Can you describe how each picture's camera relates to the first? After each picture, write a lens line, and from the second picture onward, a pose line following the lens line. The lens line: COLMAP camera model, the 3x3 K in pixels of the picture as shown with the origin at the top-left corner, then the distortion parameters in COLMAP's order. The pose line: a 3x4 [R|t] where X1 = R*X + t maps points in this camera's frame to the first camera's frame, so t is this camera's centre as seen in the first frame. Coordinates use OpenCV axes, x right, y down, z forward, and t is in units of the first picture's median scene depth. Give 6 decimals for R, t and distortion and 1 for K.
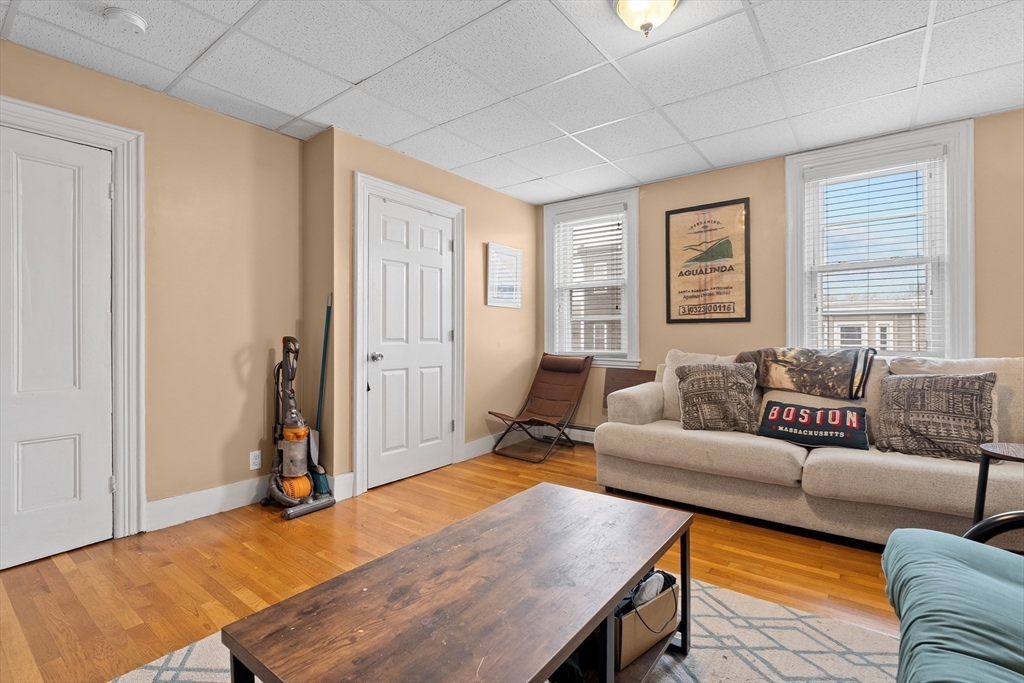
lens RADIAL K [[470.4, 0, 513.9], [0, 470.4, 338.1], [0, 0, 1]] dist [0.002082, -0.000253]
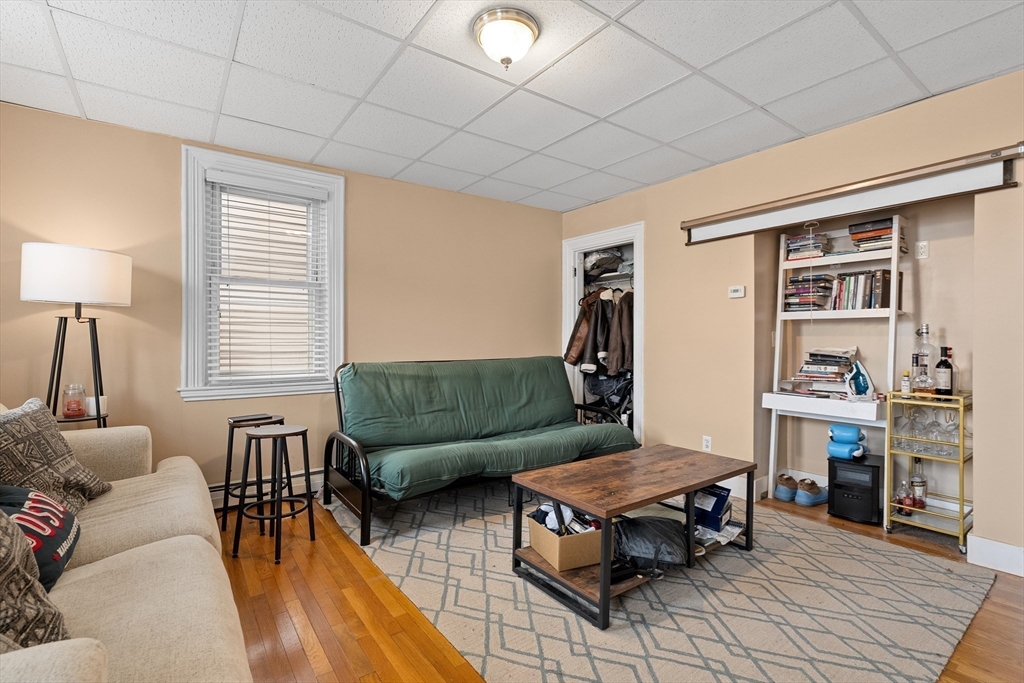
lens RADIAL K [[470.4, 0, 503.7], [0, 470.4, 343.0], [0, 0, 1]] dist [0.002082, -0.000253]
pose [[-0.955485, 0.003599, 0.295019, -0.015541], [0.004564, 0.999986, 0.002581, -0.023632], [-0.295006, 0.003813, -0.955488, 1.282872]]
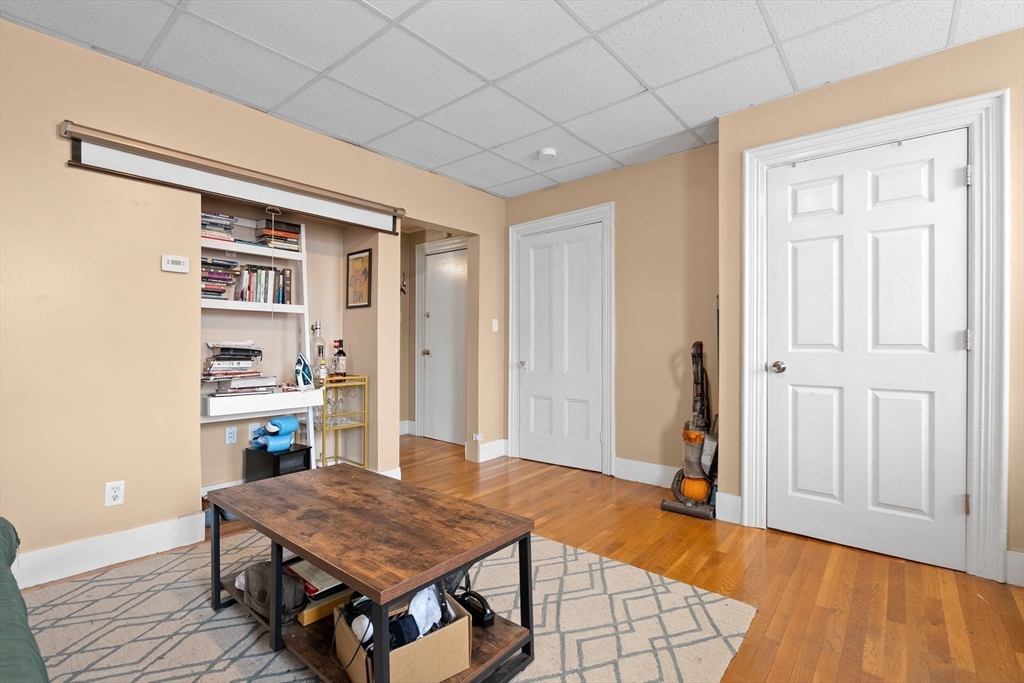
lens RADIAL K [[470.4, 0, 513.8], [0, 470.4, 342.4], [0, 0, 1]] dist [0.002082, -0.000253]
pose [[-0.047861, 0.004323, -0.998845, 0.582299], [0.001875, 0.999989, 0.004238, -0.007182], [0.998852, -0.001670, -0.047868, 0.654926]]
